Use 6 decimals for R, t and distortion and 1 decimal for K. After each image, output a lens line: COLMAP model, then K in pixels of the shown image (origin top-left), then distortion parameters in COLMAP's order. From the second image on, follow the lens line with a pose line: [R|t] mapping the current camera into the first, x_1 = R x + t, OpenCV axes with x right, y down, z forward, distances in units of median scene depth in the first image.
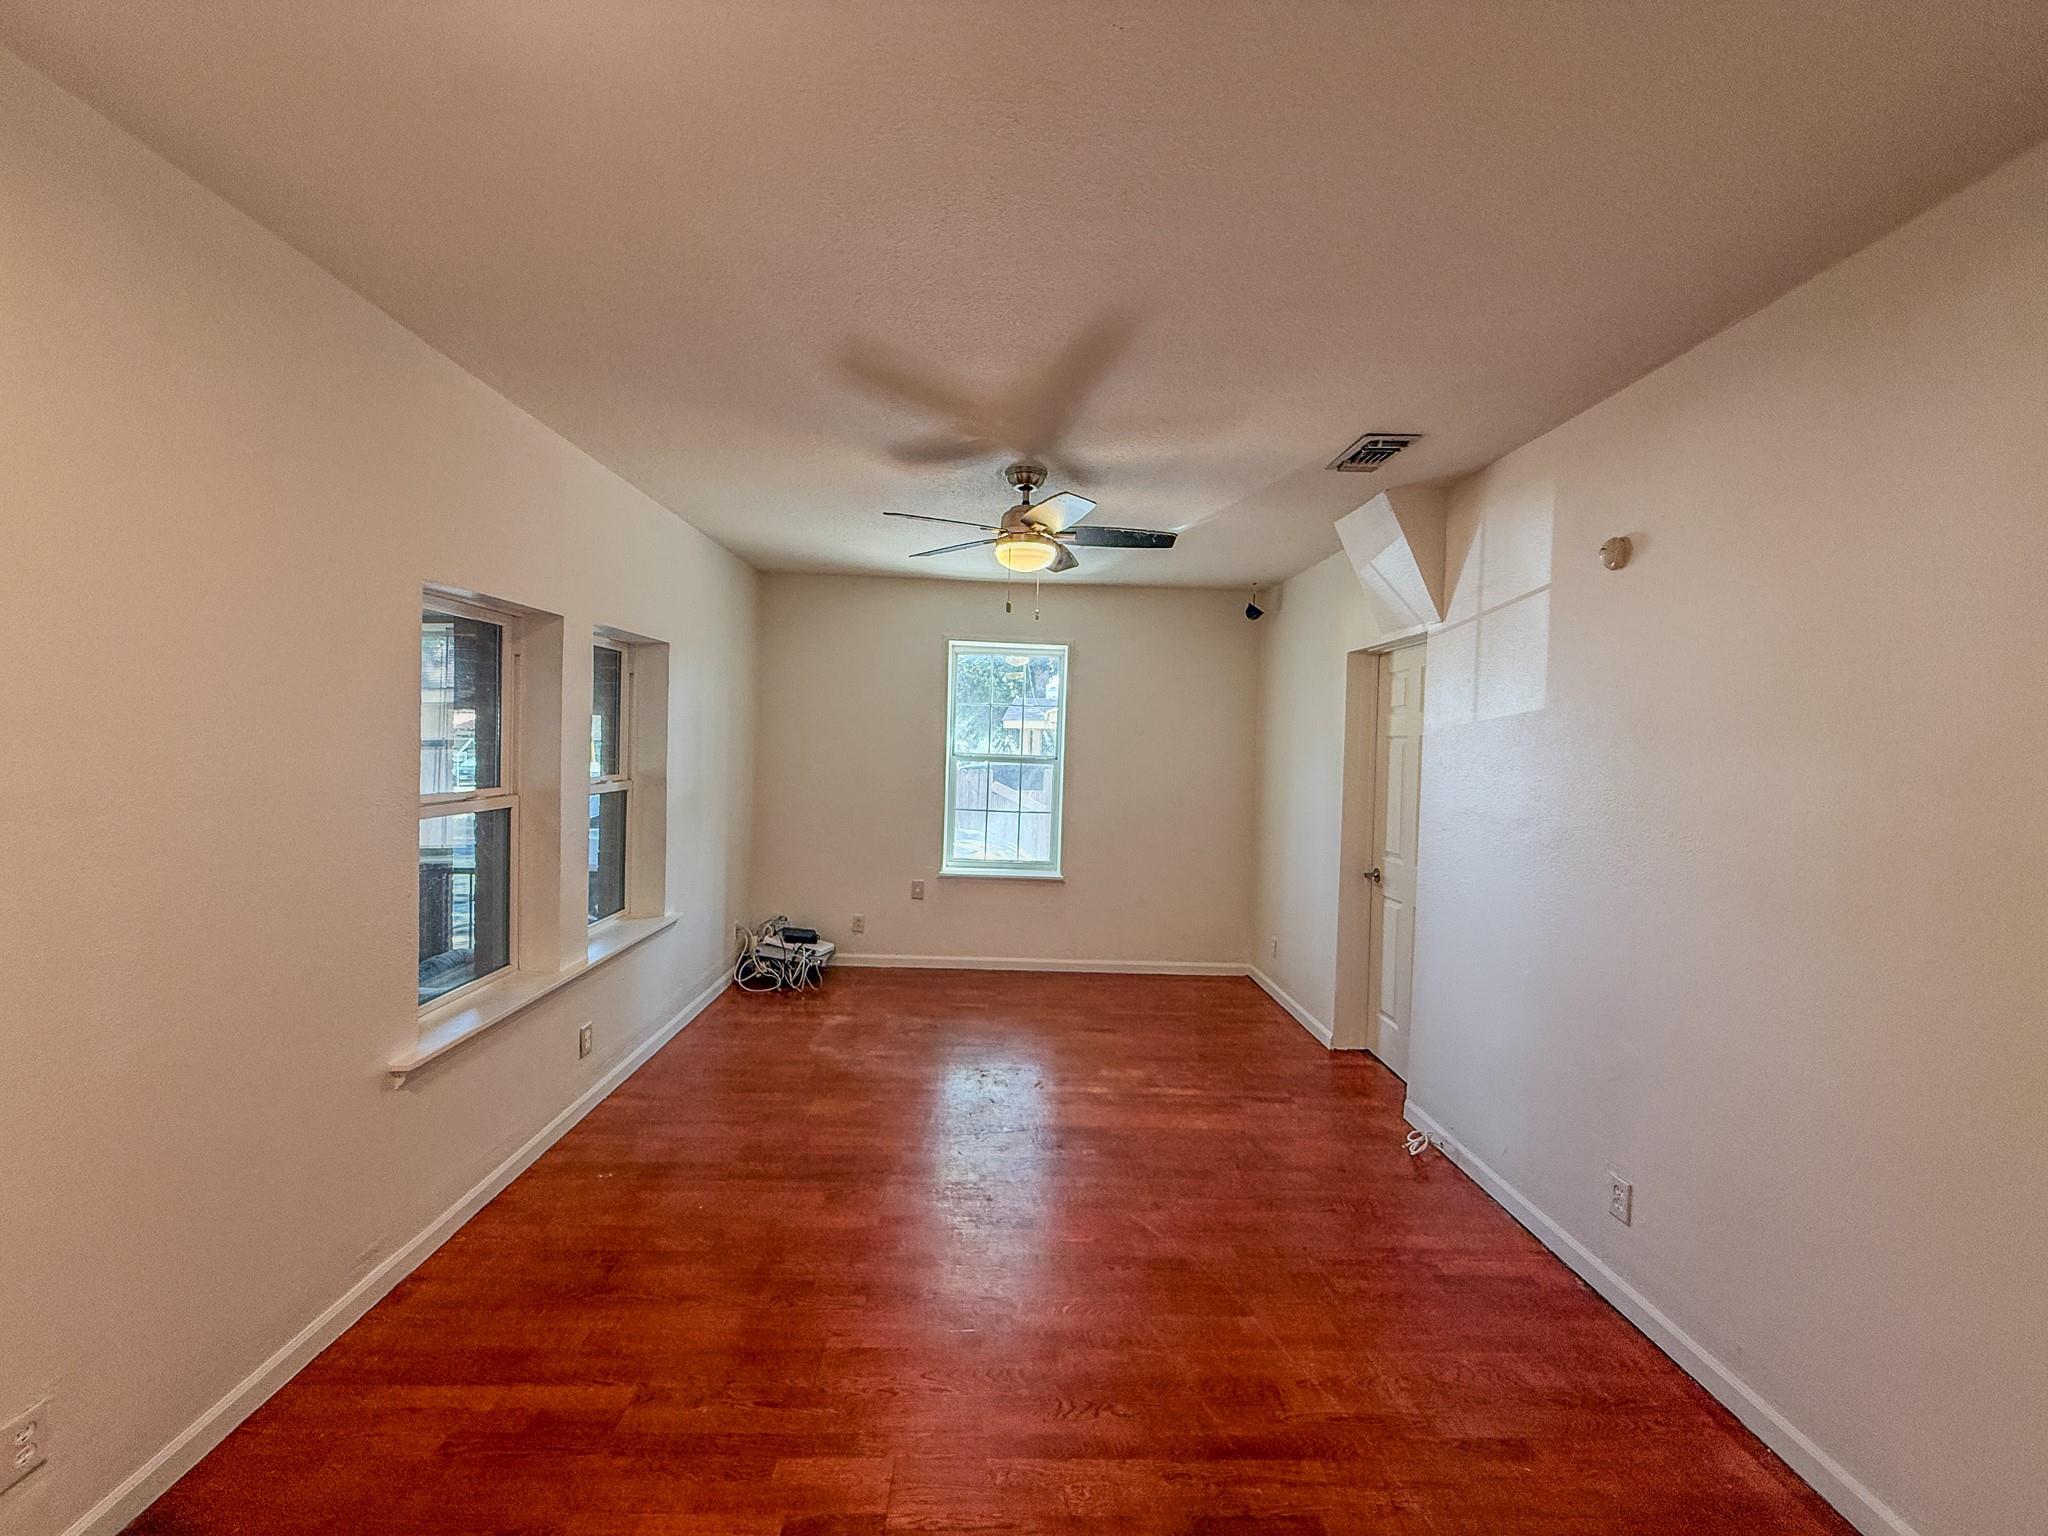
lens RADIAL K [[819.0, 0, 1031.1], [0, 819.0, 767.2], [0, 0, 1]] dist [0.000900, -0.000109]
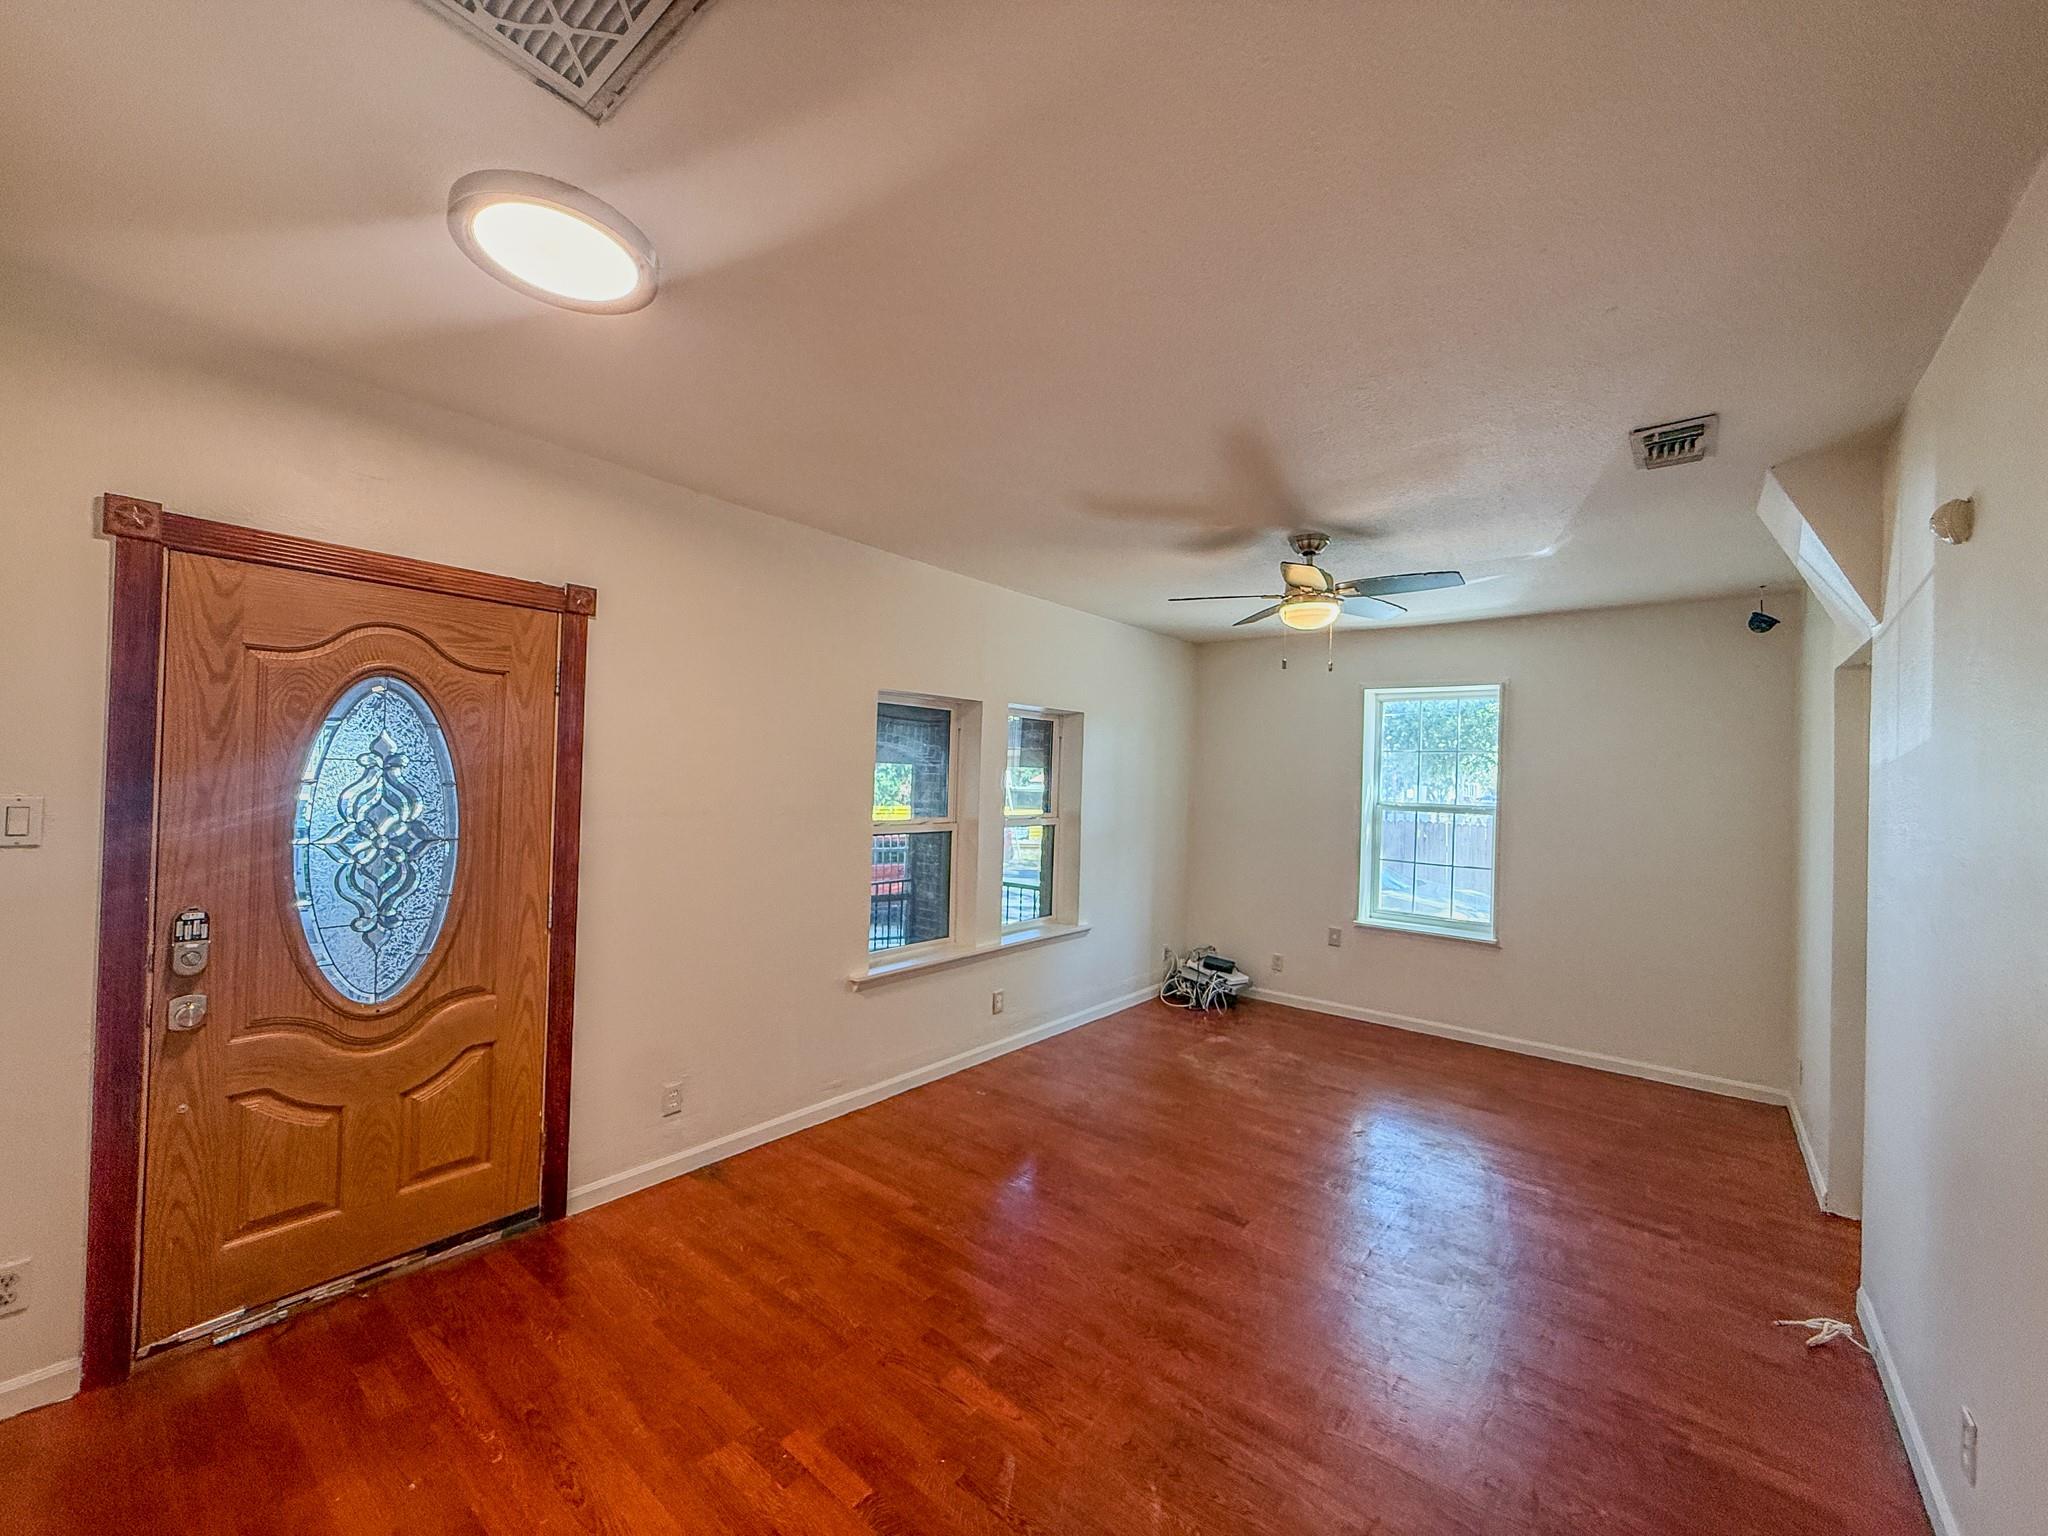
lens RADIAL K [[819.0, 0, 1022.0], [0, 819.0, 760.4], [0, 0, 1]] dist [0.000900, -0.000109]
pose [[0.757221, -0.023214, -0.652746, 0.326064], [-0.024792, 0.997627, -0.064238, 0.009850], [0.652688, 0.064825, 0.754848, -0.041225]]
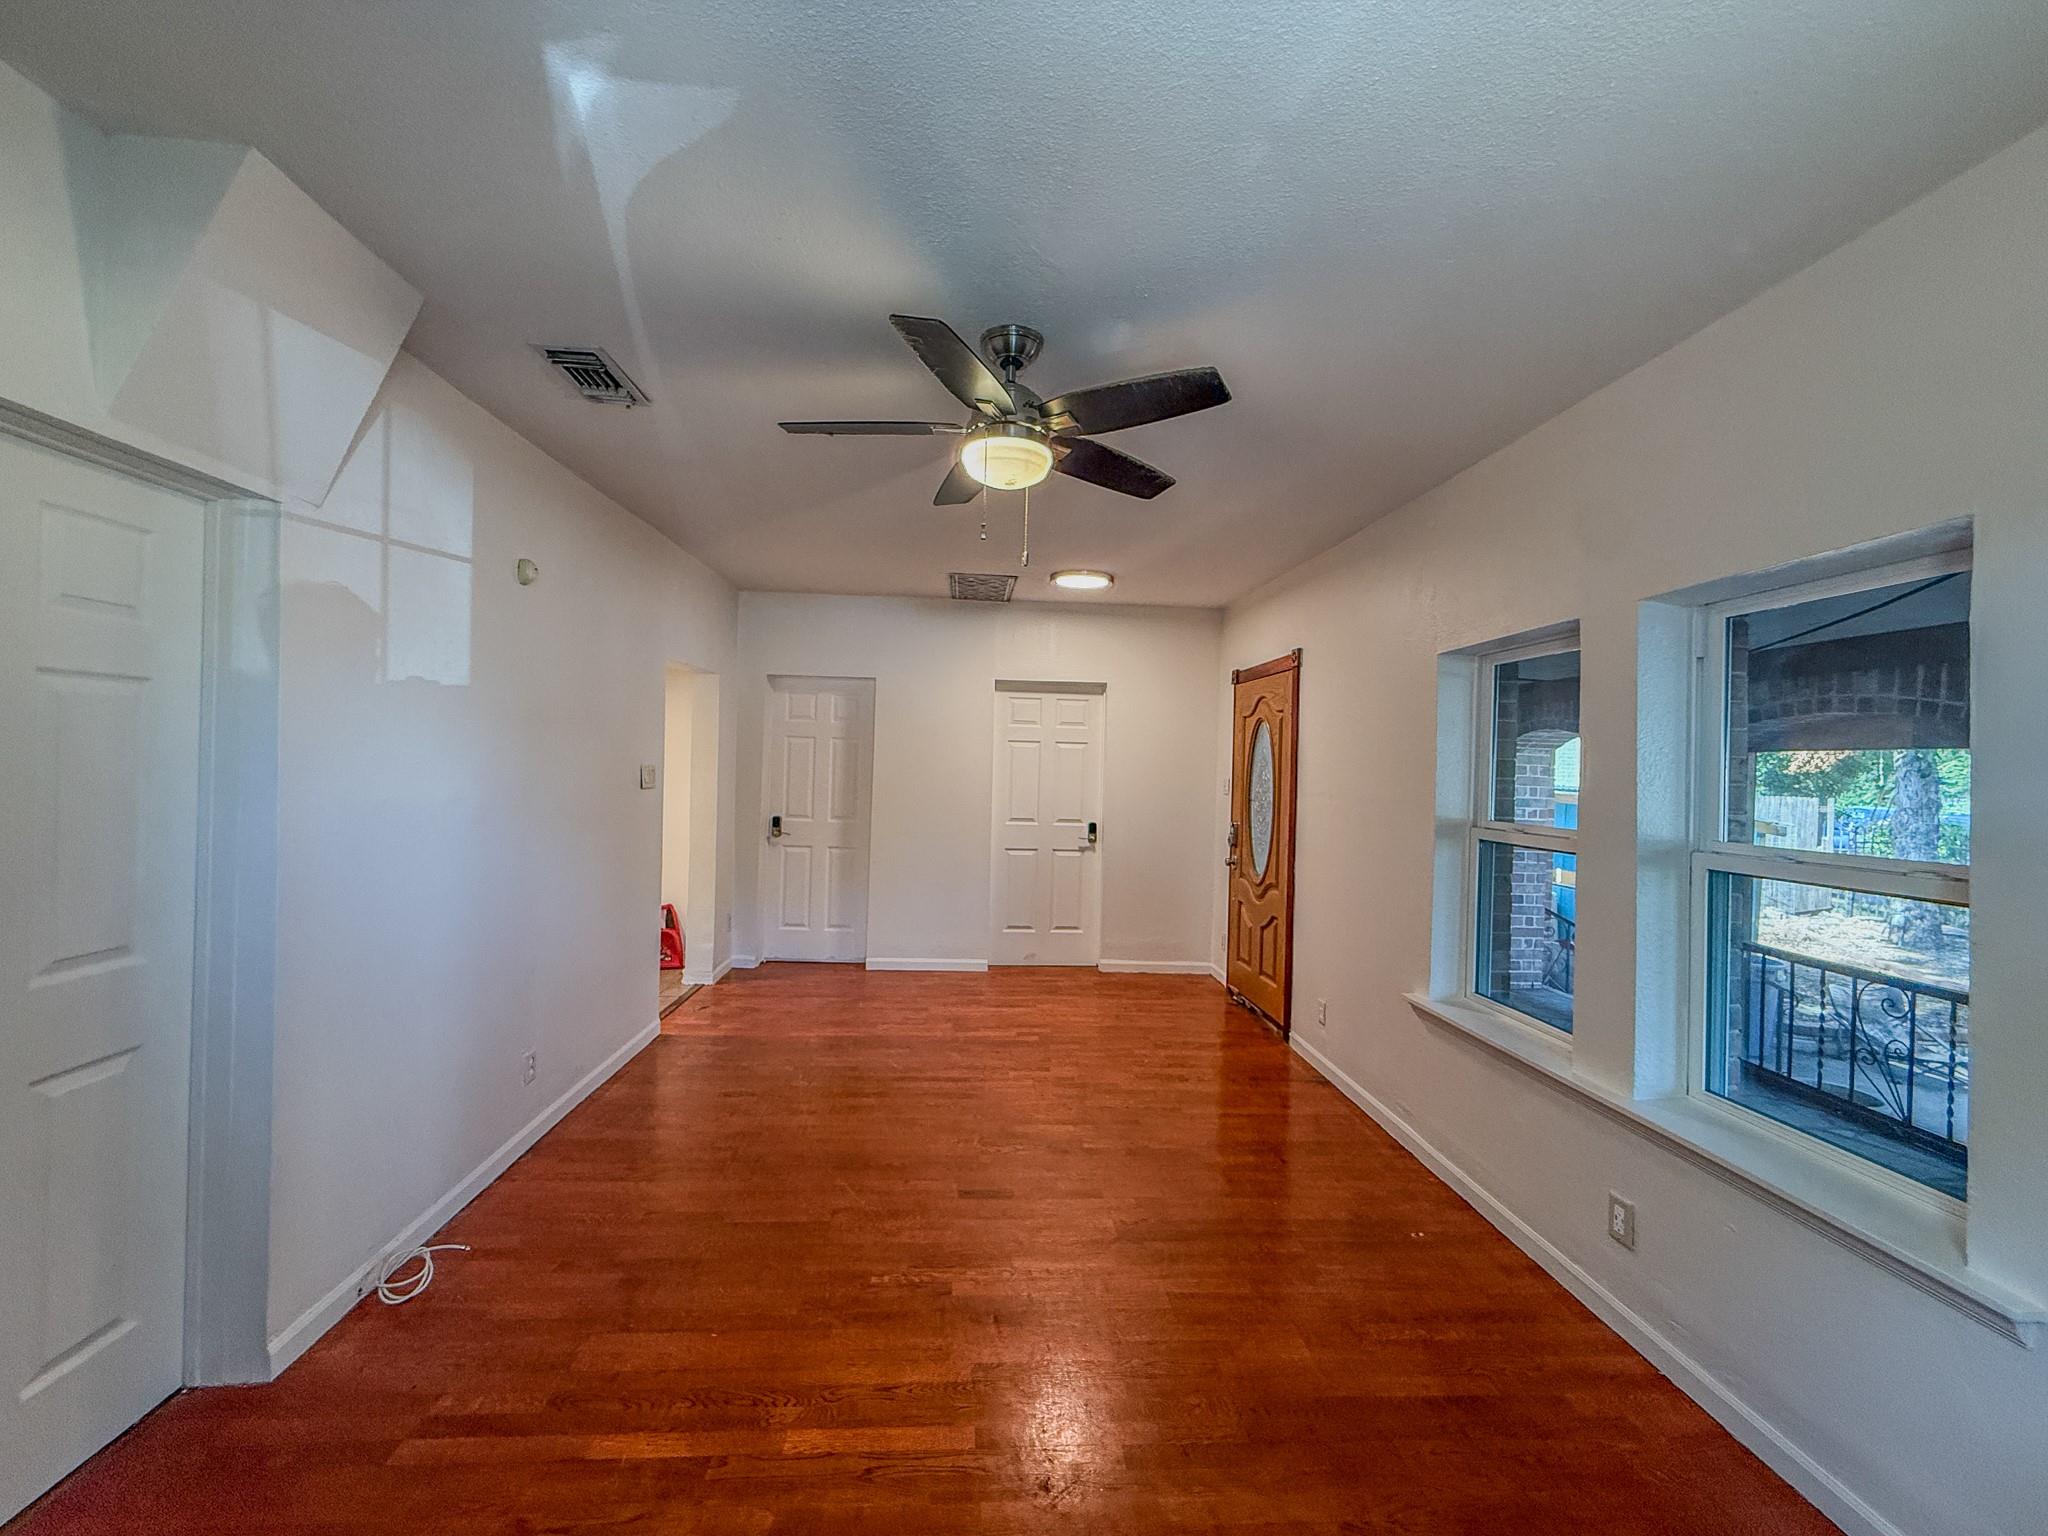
lens RADIAL K [[819.0, 0, 1019.9], [0, 819.0, 765.8], [0, 0, 1]] dist [0.000900, -0.000109]
pose [[-0.998223, -0.054040, -0.025098, -0.010826], [-0.054691, 0.998164, 0.026024, -0.024487], [0.023646, 0.027350, -0.999346, 1.329015]]
